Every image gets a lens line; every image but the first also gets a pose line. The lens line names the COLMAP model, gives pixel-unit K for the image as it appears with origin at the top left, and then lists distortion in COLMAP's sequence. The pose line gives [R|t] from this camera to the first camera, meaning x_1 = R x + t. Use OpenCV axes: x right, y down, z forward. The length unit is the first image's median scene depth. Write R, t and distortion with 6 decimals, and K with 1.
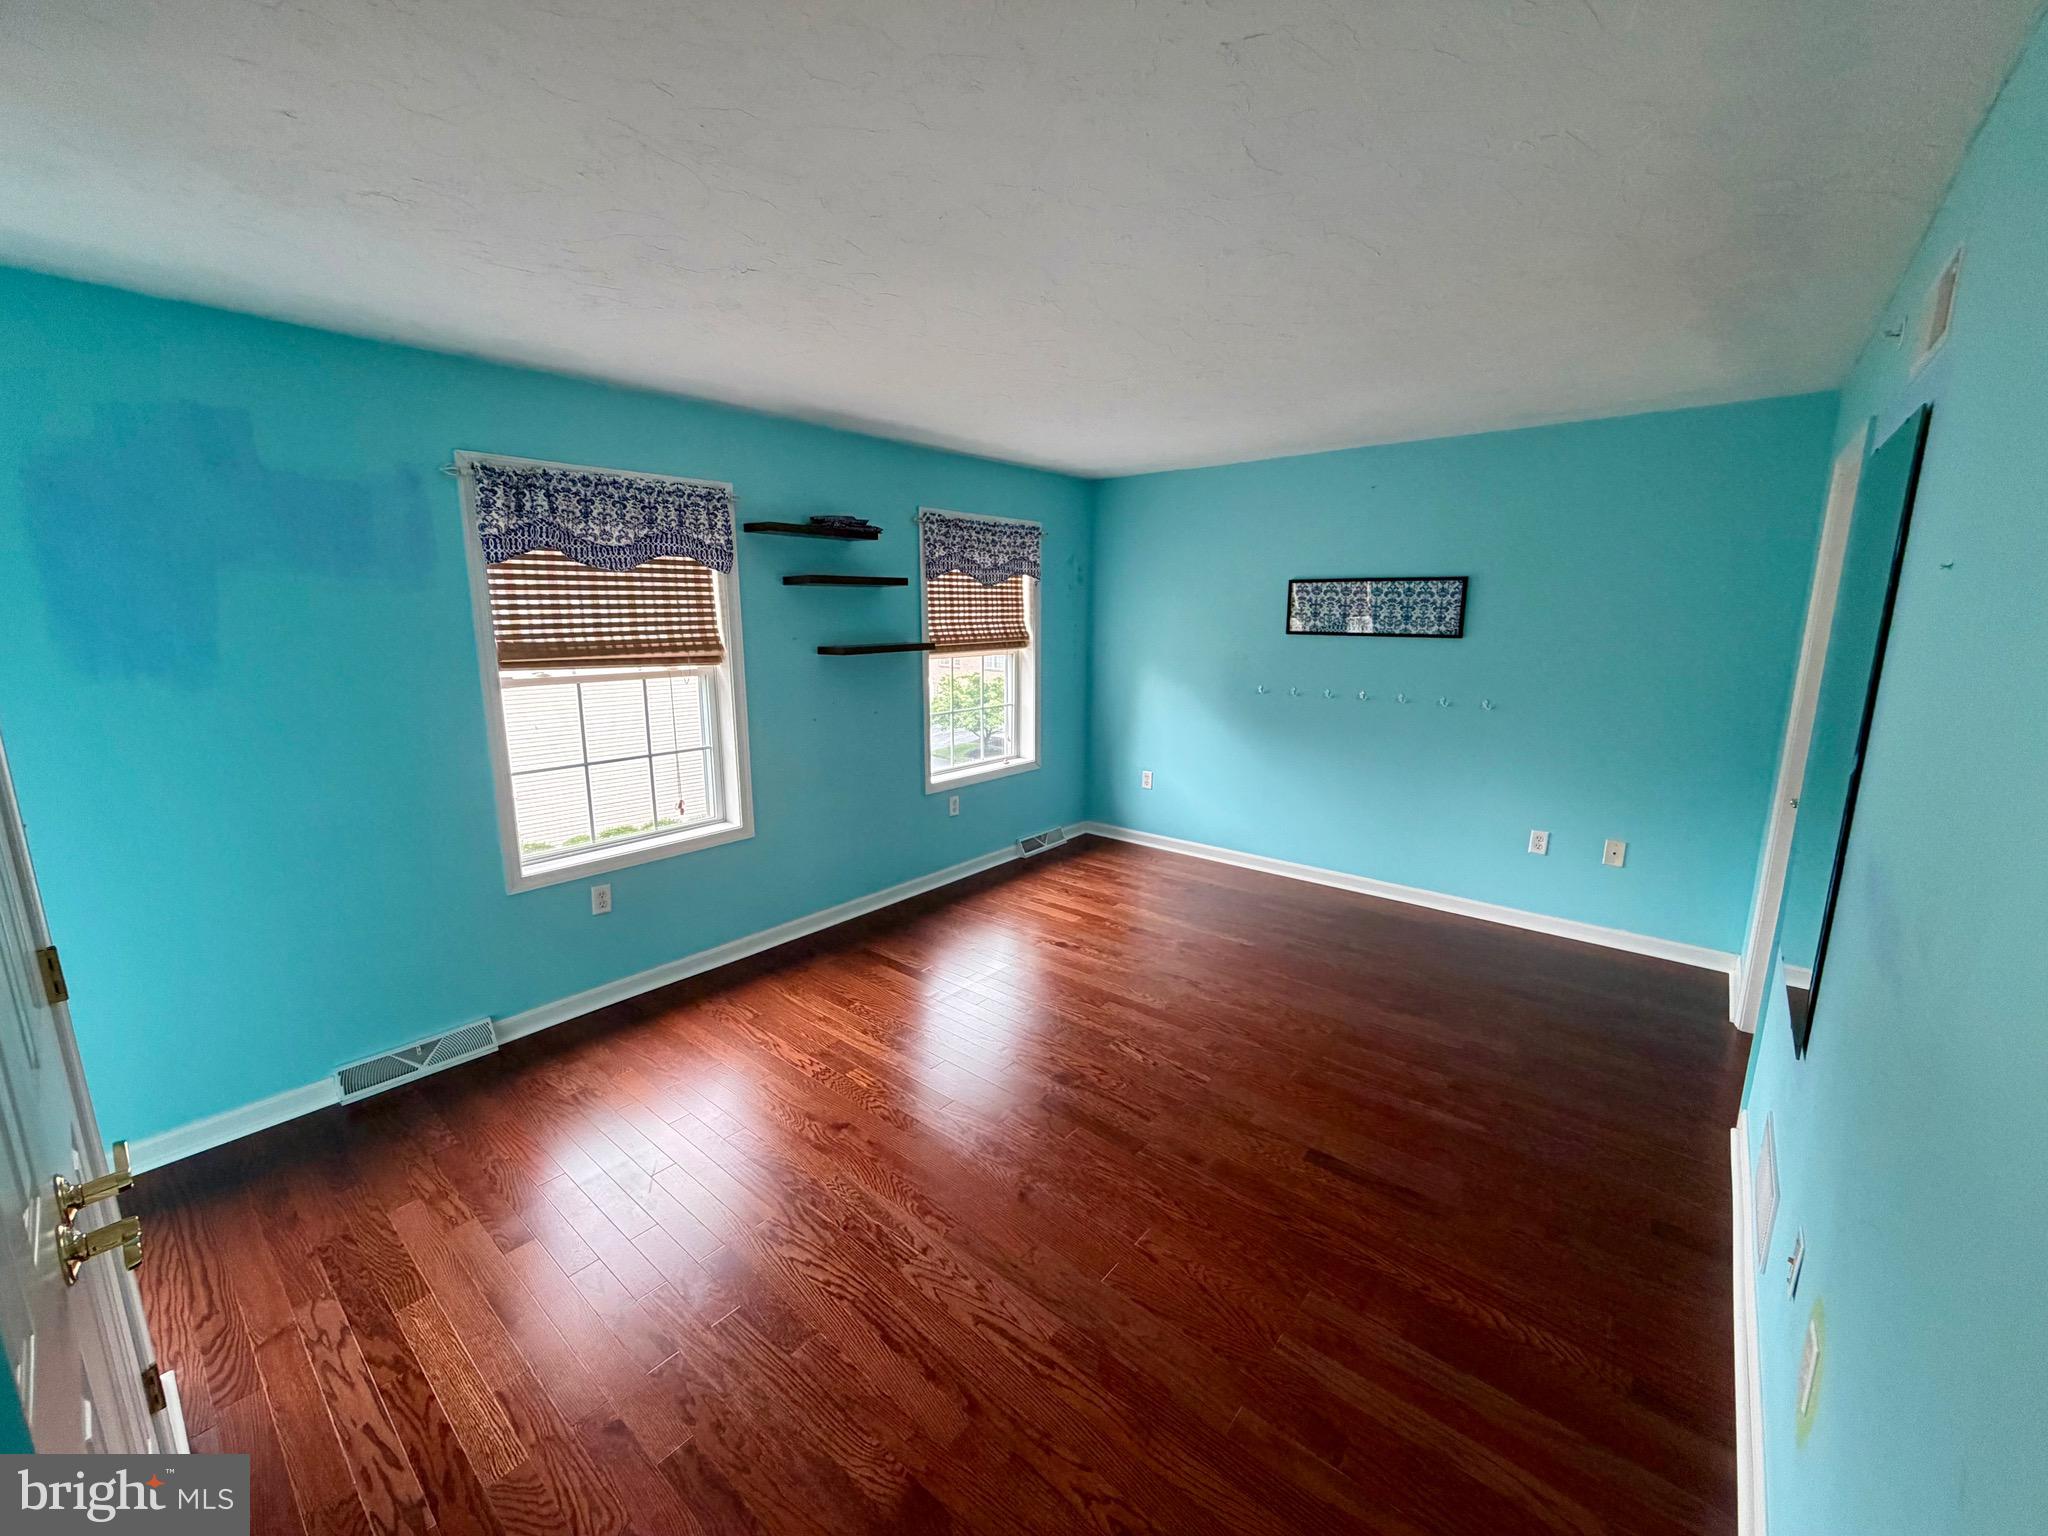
lens RADIAL K [[807.9, 0, 1032.3], [0, 807.9, 762.0], [0, 0, 1]] dist [-0.001146, -0.000638]
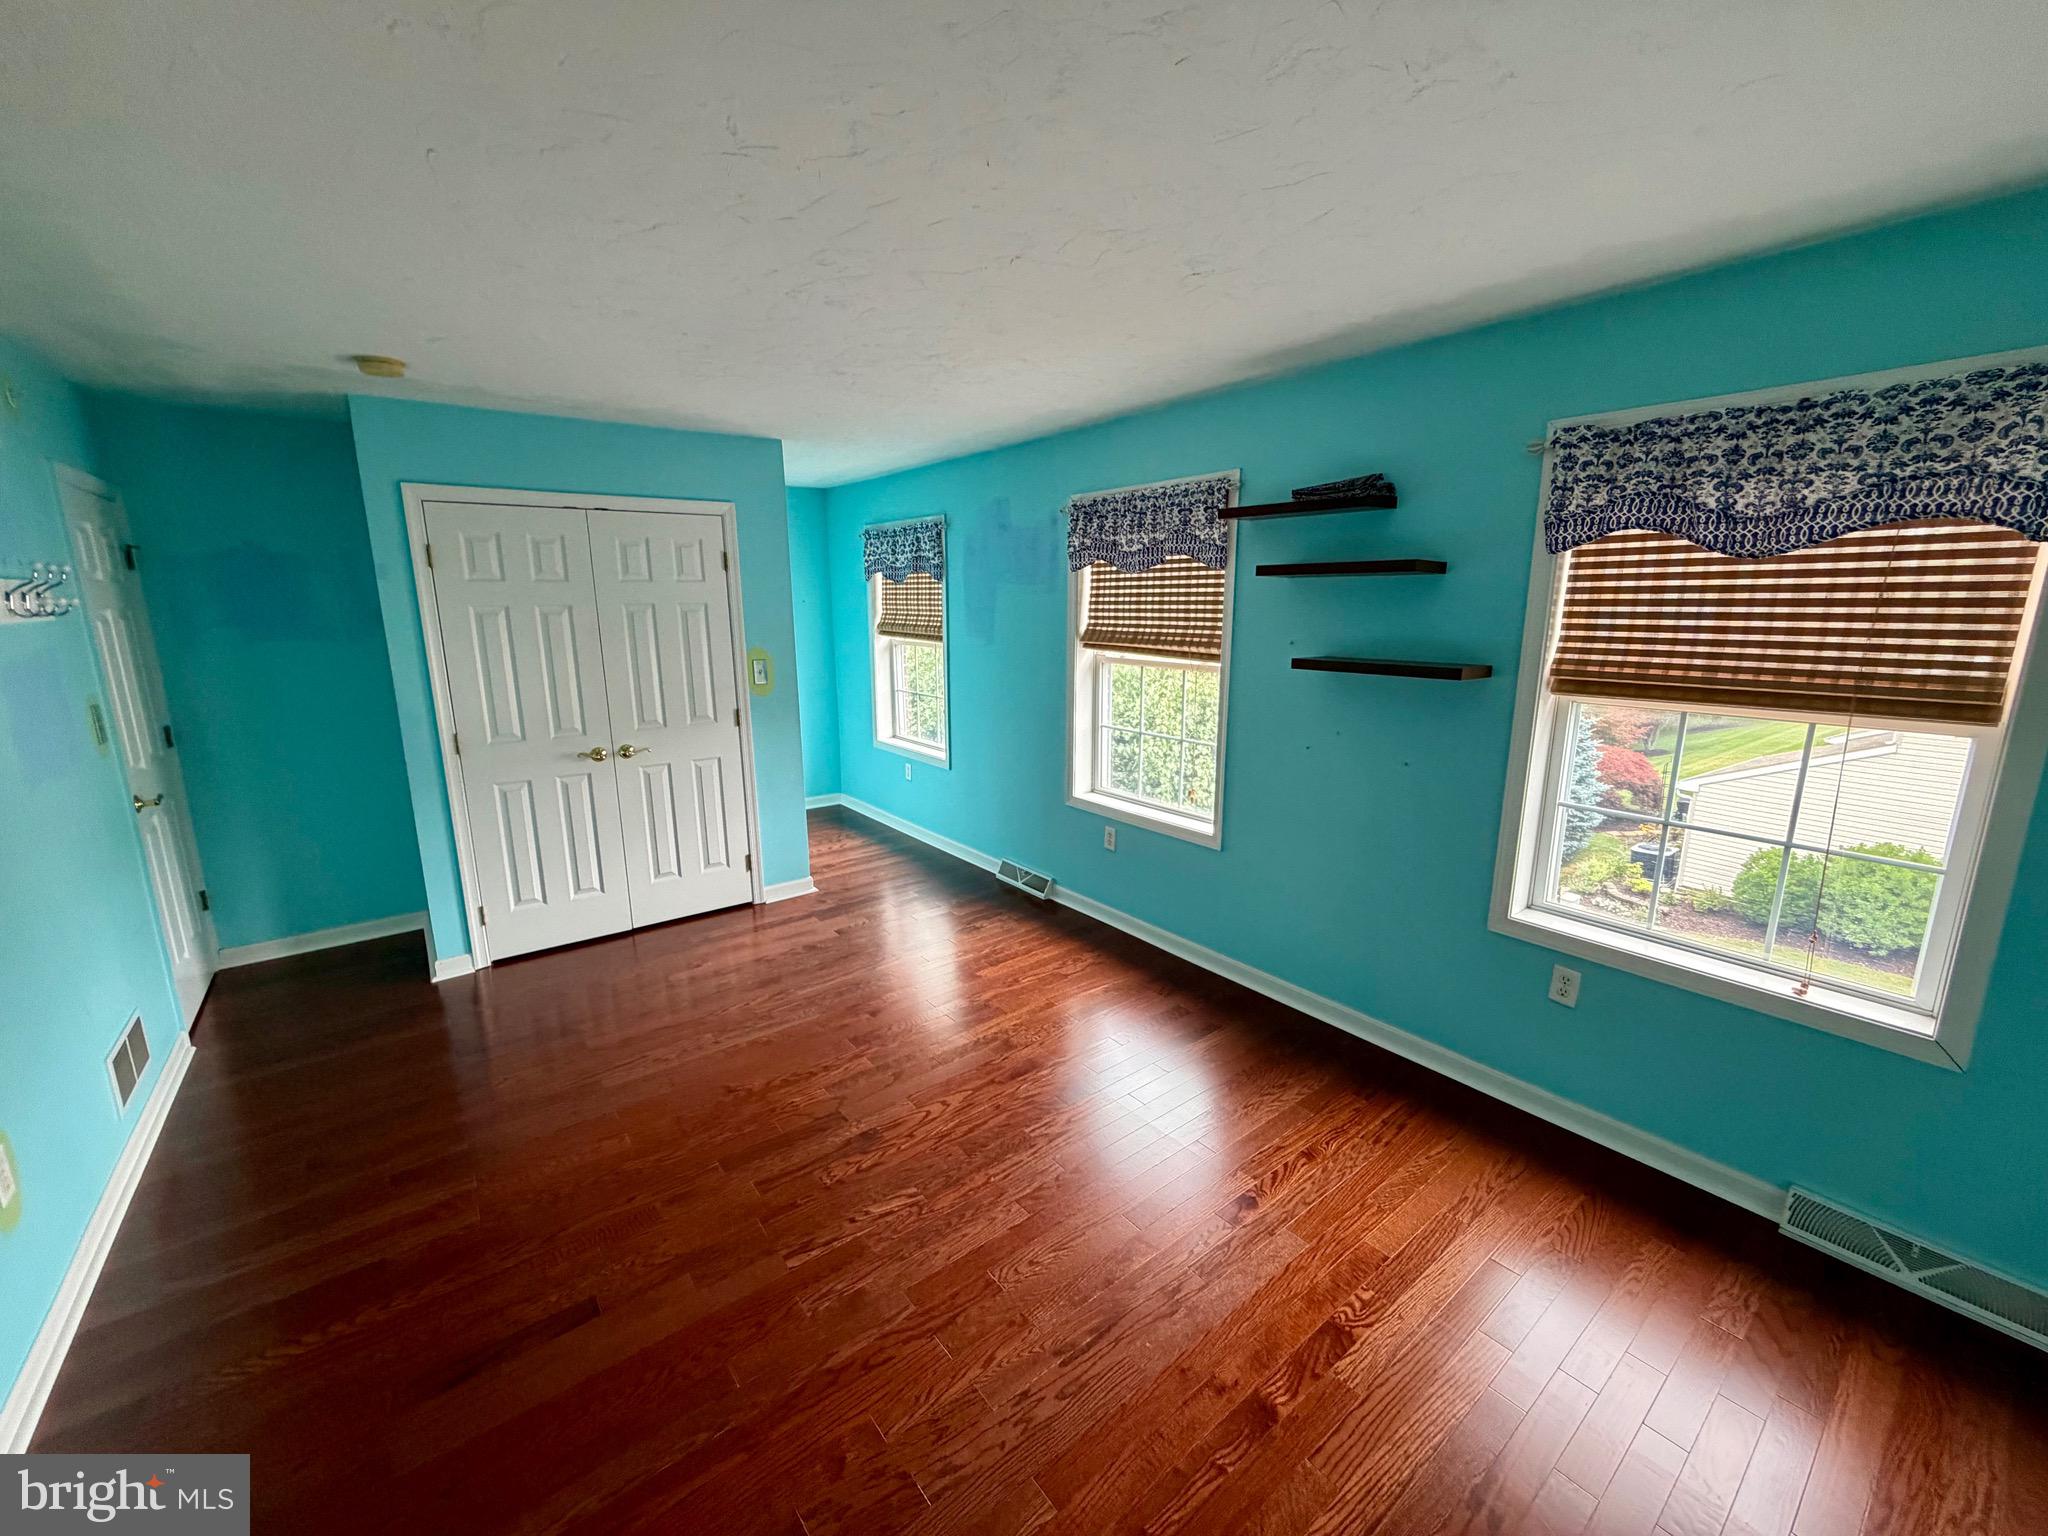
lens RADIAL K [[807.9, 0, 1016.8], [0, 807.9, 774.8], [0, 0, 1]] dist [-0.001146, -0.000638]
pose [[-0.219364, 0.207287, -0.953369, 0.665015], [-0.184266, 0.950781, 0.249123, -0.207369], [0.958084, 0.230322, -0.170371, 1.049194]]
